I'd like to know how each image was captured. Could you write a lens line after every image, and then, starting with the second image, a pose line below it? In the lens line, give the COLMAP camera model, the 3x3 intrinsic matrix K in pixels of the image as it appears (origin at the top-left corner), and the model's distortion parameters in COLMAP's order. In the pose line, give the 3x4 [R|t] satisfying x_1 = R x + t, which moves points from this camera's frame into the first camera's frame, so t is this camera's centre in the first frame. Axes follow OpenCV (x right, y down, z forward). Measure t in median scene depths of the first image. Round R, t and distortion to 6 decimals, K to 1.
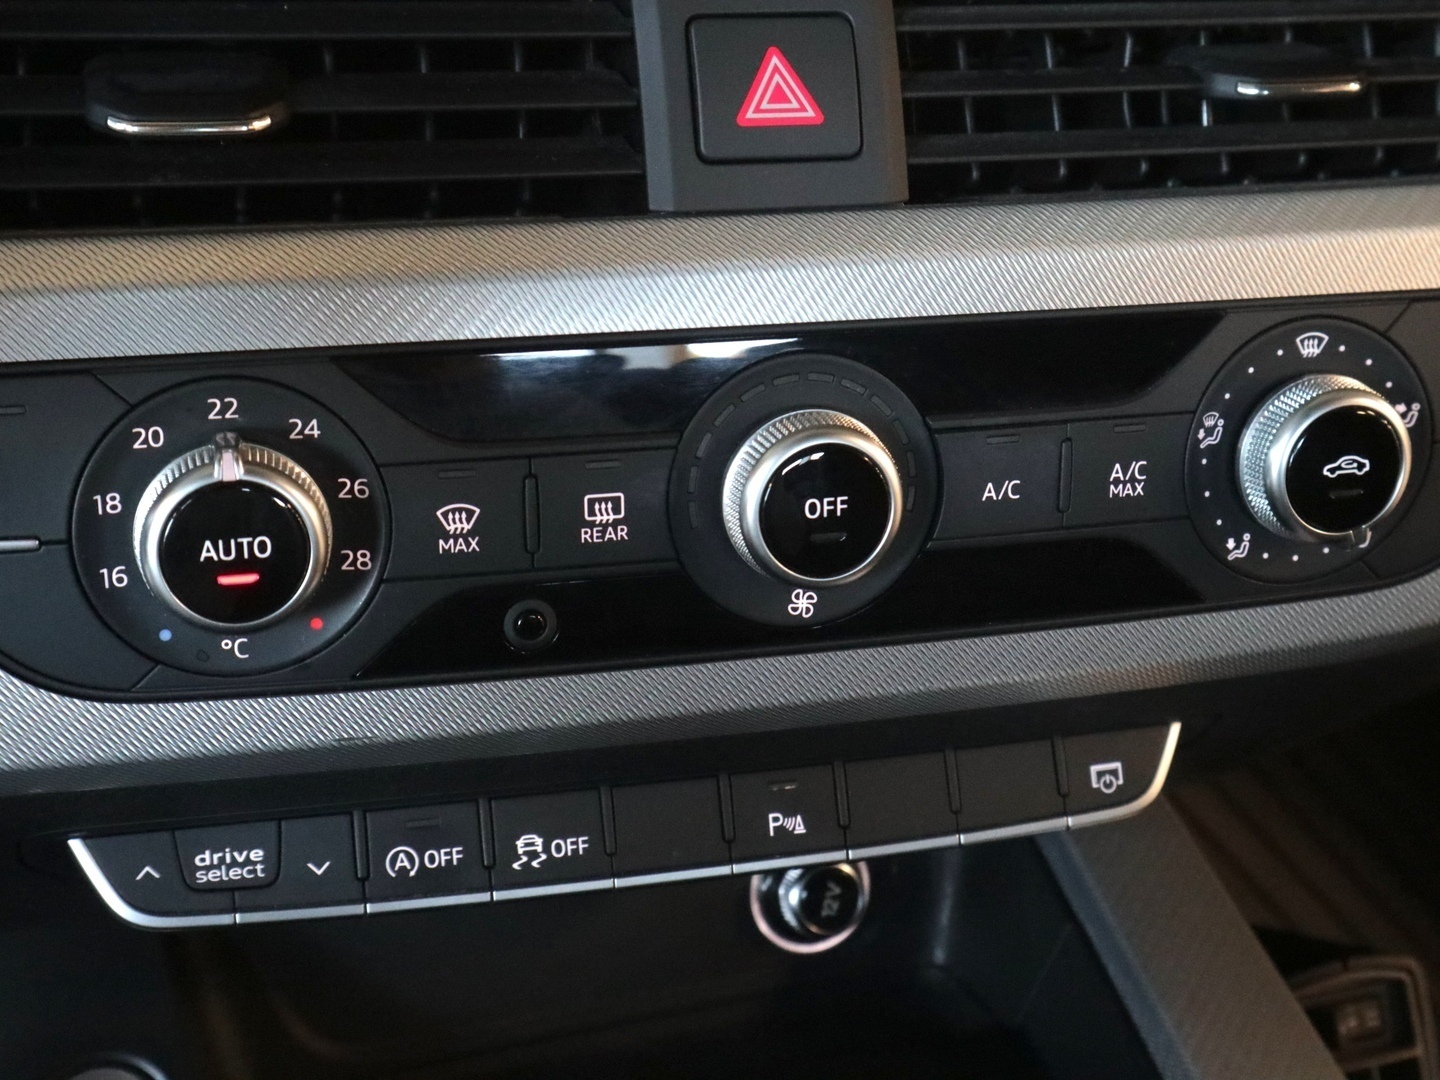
lens RADIAL K [[2082.0, 0, 720.0], [0, 2082.0, 540.0], [0, 0, 1]] dist [-0.003243, 0.009631]
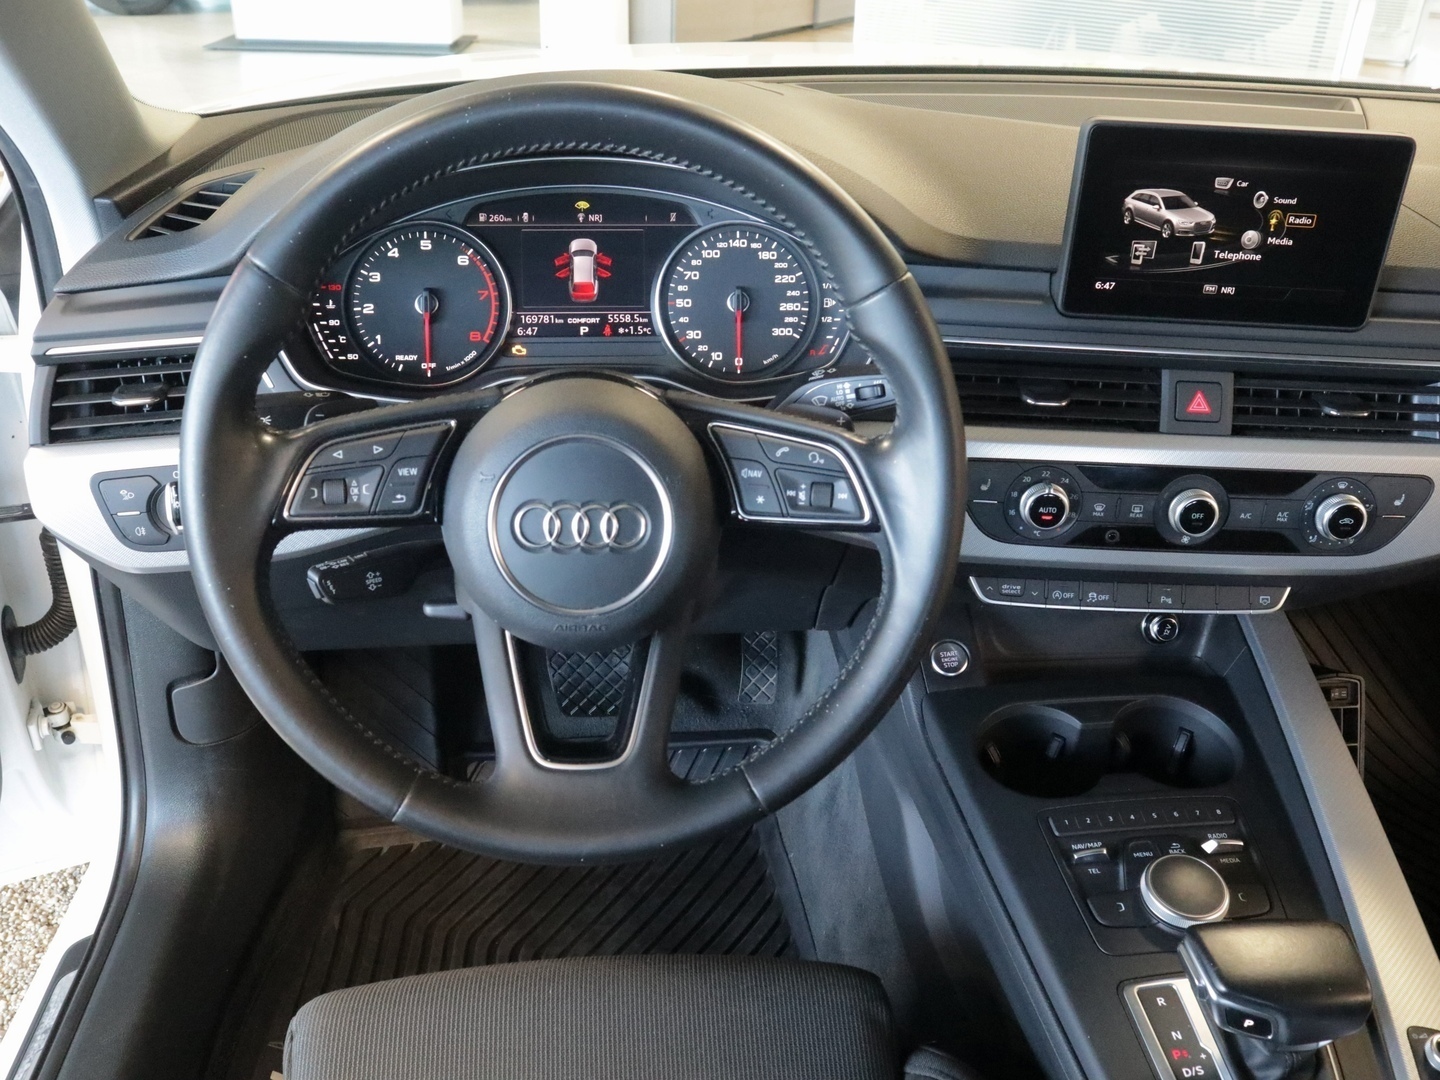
lens RADIAL K [[1267.3, 0, 720.0], [0, 1267.3, 540.0], [0, 0, 1]] dist [-0.069569, 0.010158]
pose [[0.963542, 0.128586, -0.234633, -0.231102], [-0.109704, 0.989709, 0.091880, -0.081995], [0.244032, -0.062790, 0.967732, -1.342347]]
